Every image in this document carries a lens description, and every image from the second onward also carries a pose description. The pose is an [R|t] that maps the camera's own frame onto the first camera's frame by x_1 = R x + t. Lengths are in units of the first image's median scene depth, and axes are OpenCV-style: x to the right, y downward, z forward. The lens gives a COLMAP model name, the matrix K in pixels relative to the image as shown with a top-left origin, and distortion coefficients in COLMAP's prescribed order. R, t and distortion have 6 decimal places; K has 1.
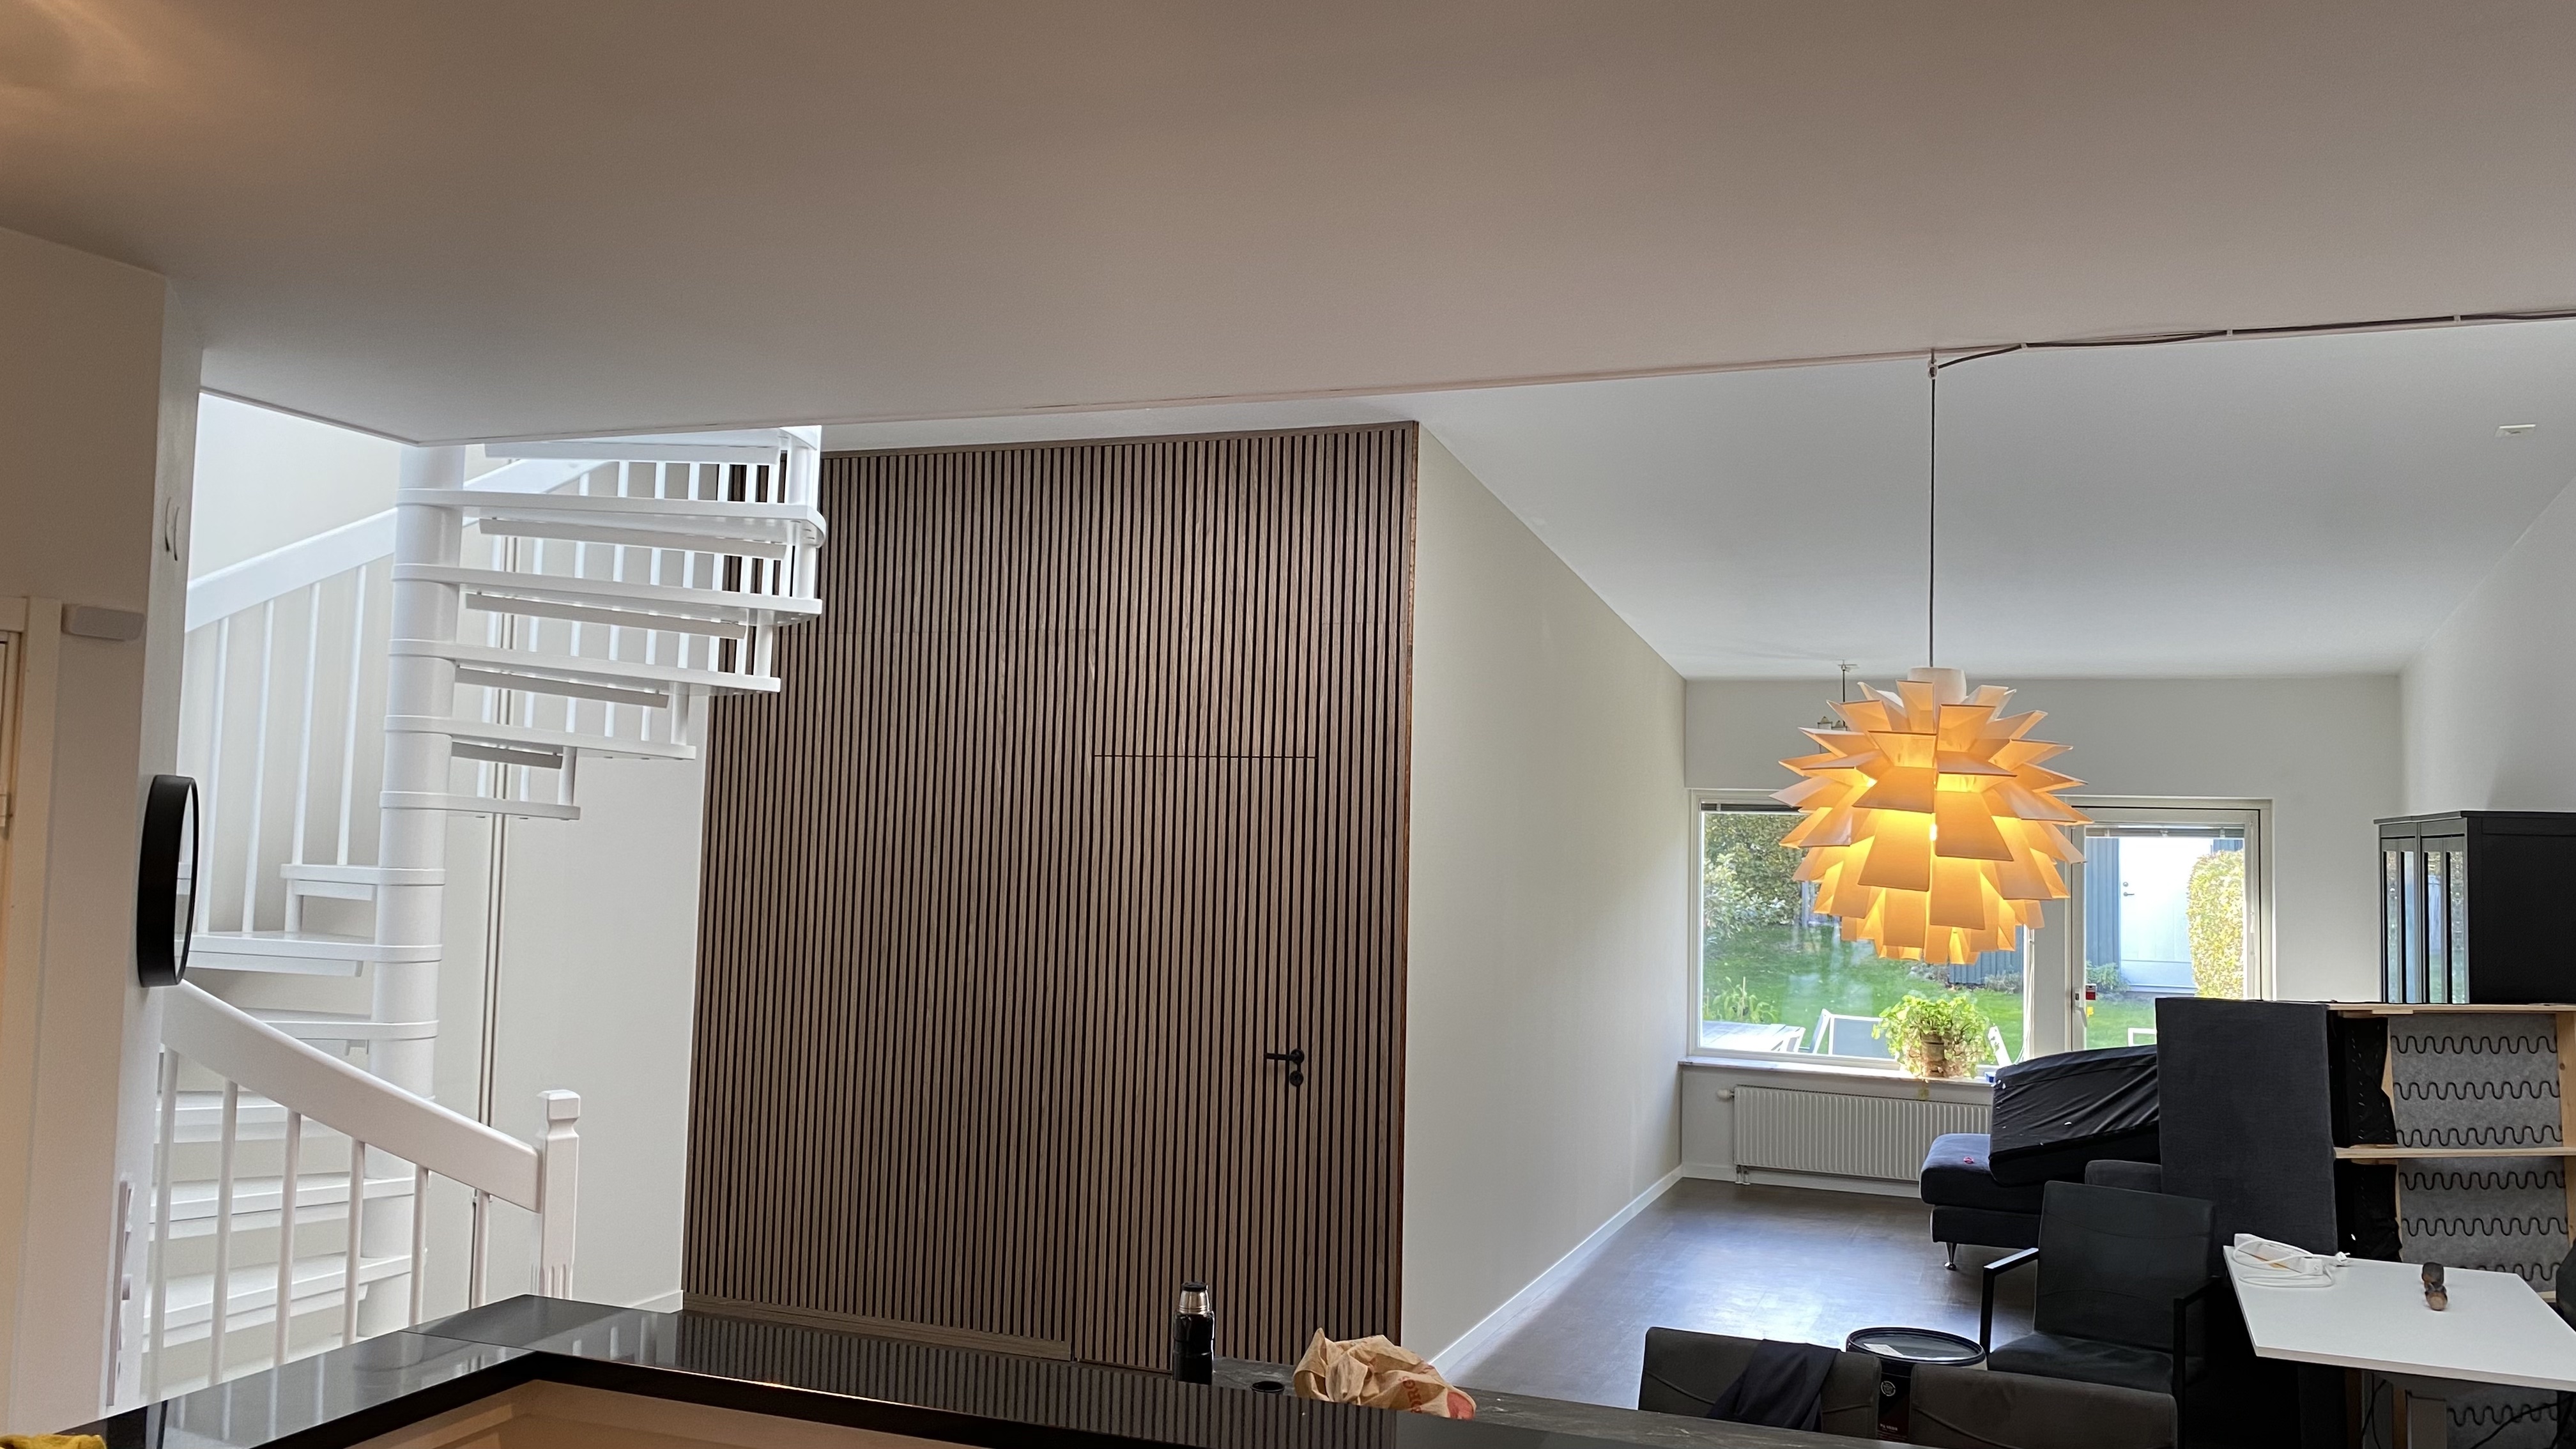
lens RADIAL K [[1999.4, 0, 1287.7], [0, 1999.4, 727.8], [0, 0, 1]] dist [0.054483, -0.009747]
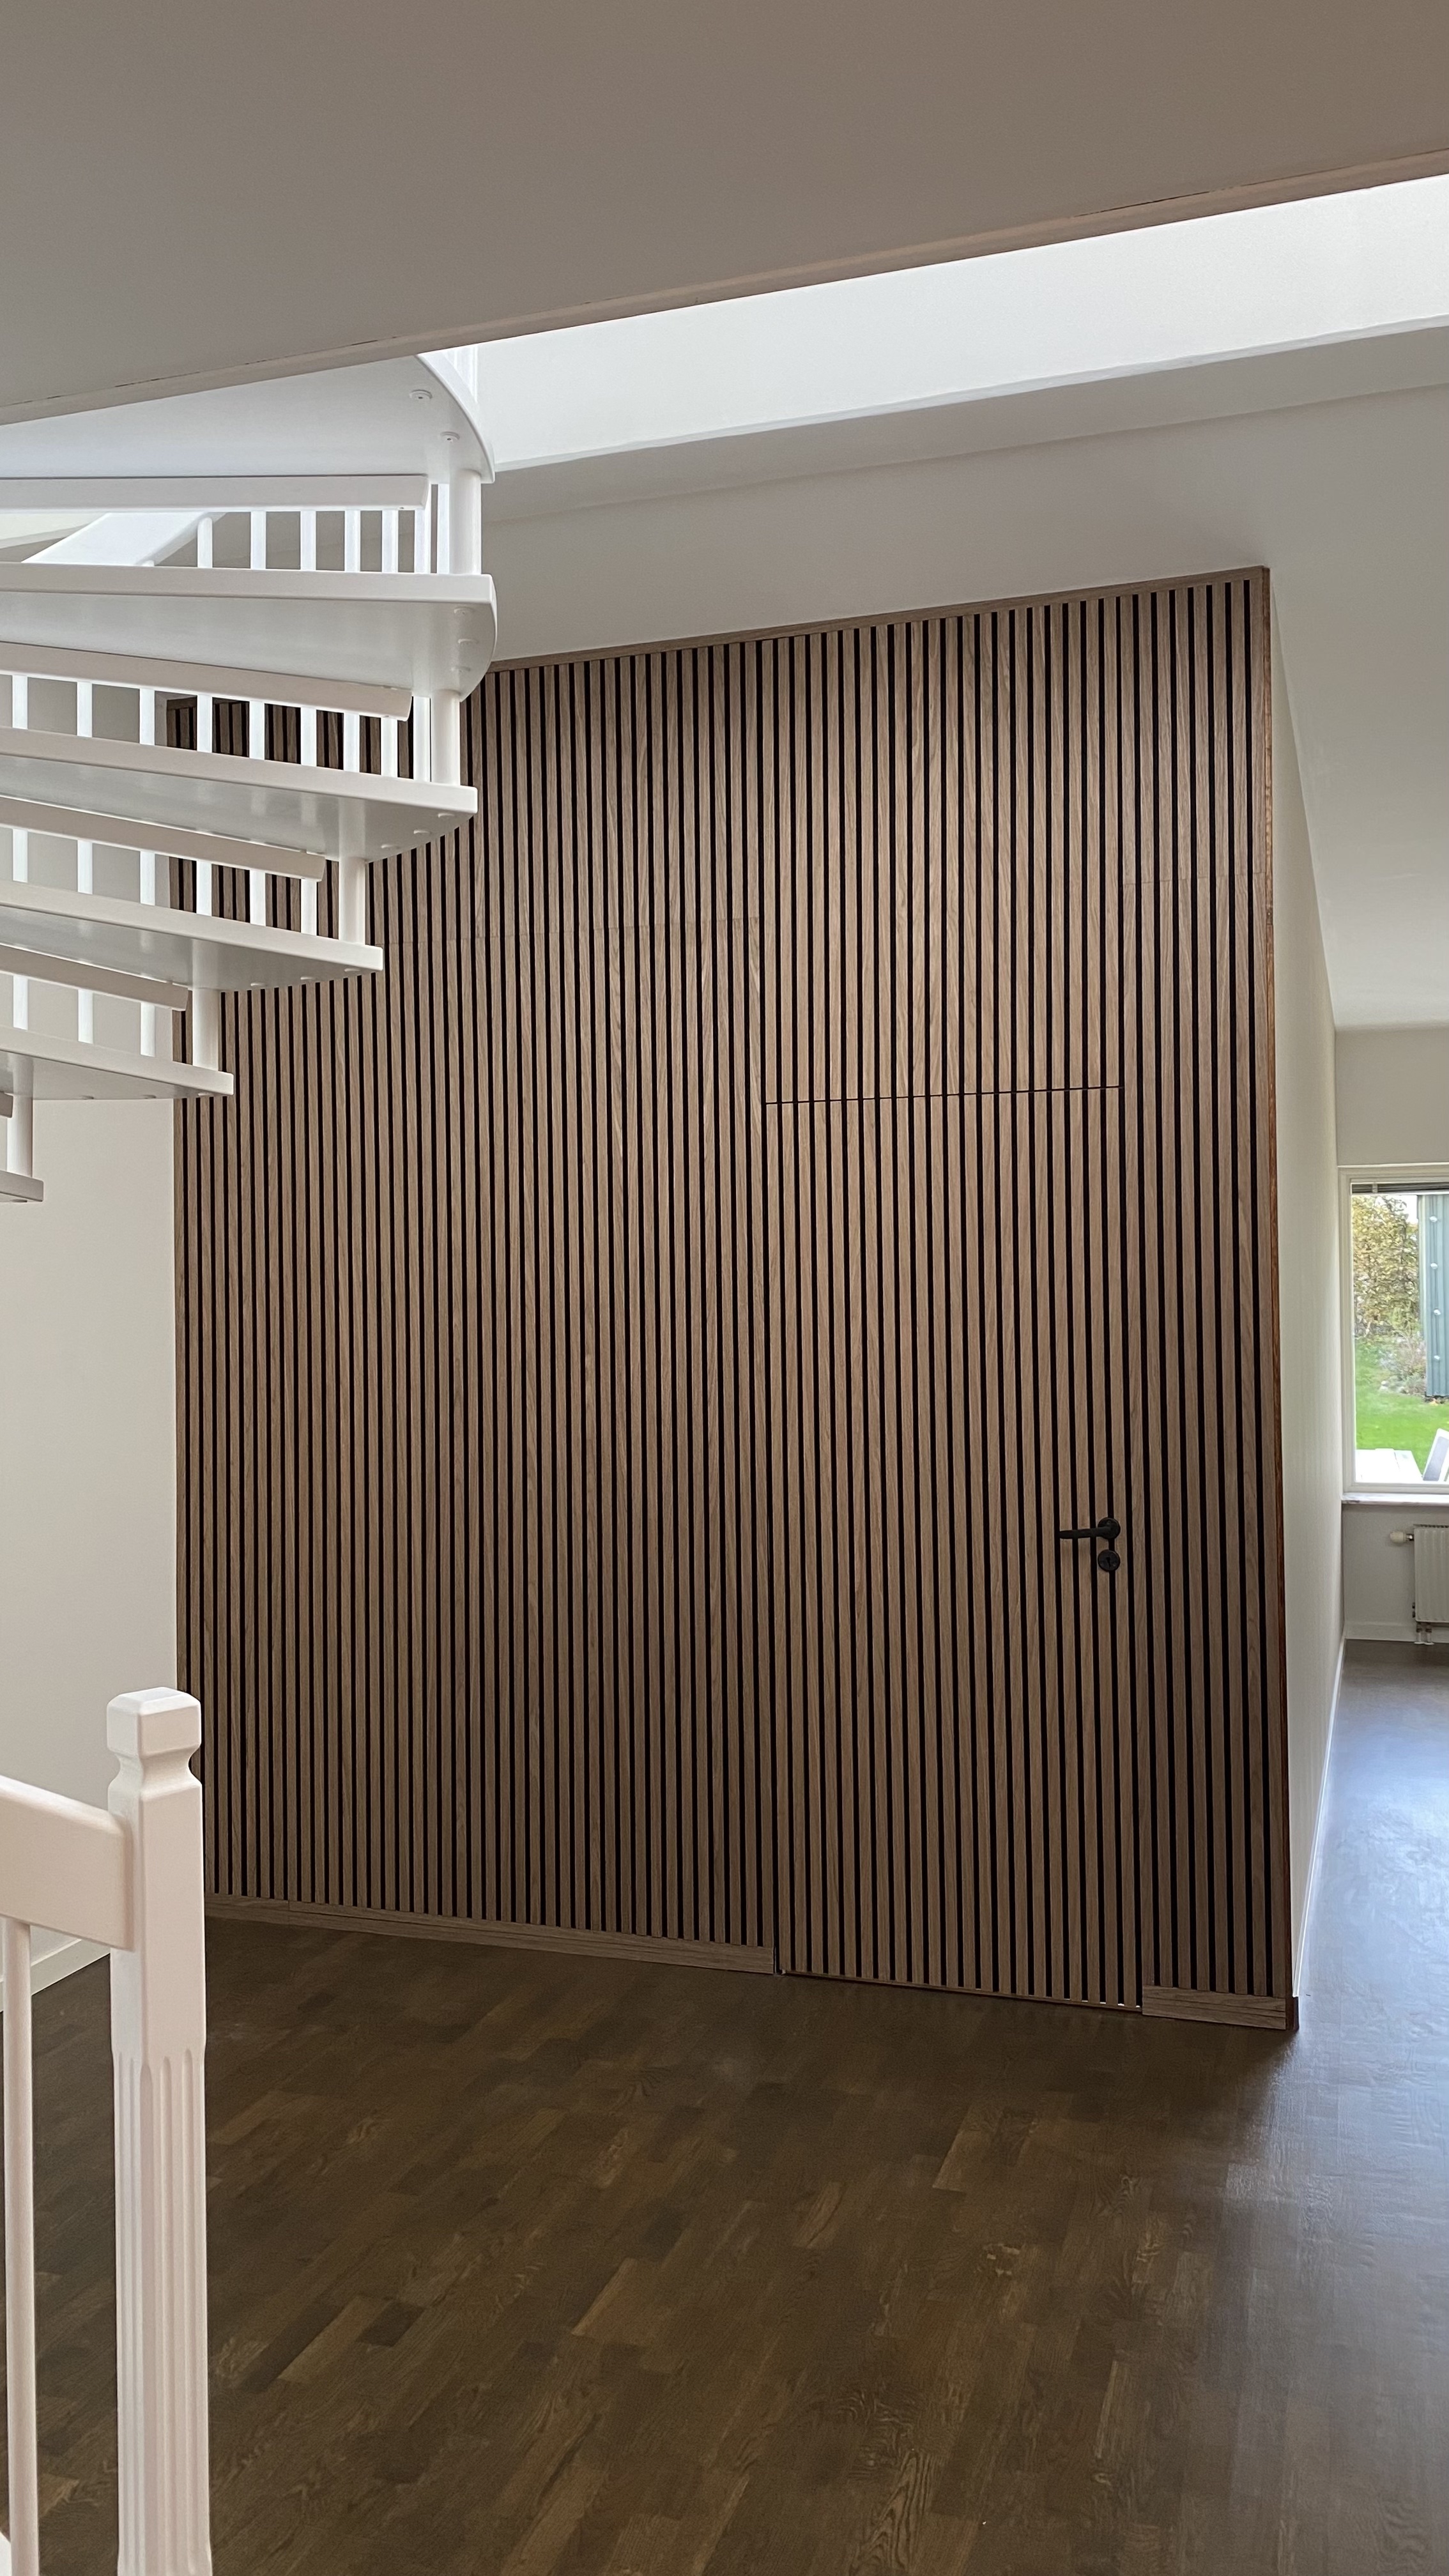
lens RADIAL K [[1999.4, 0, 715.2], [0, 1999.4, 1290.8], [0, 0, 1]] dist [0.054483, -0.009747]
pose [[0.997913, -0.038270, 0.052005, -0.155246], [0.035130, 0.997580, 0.059996, 0.037117], [-0.054175, -0.058044, 0.996843, 0.323830]]
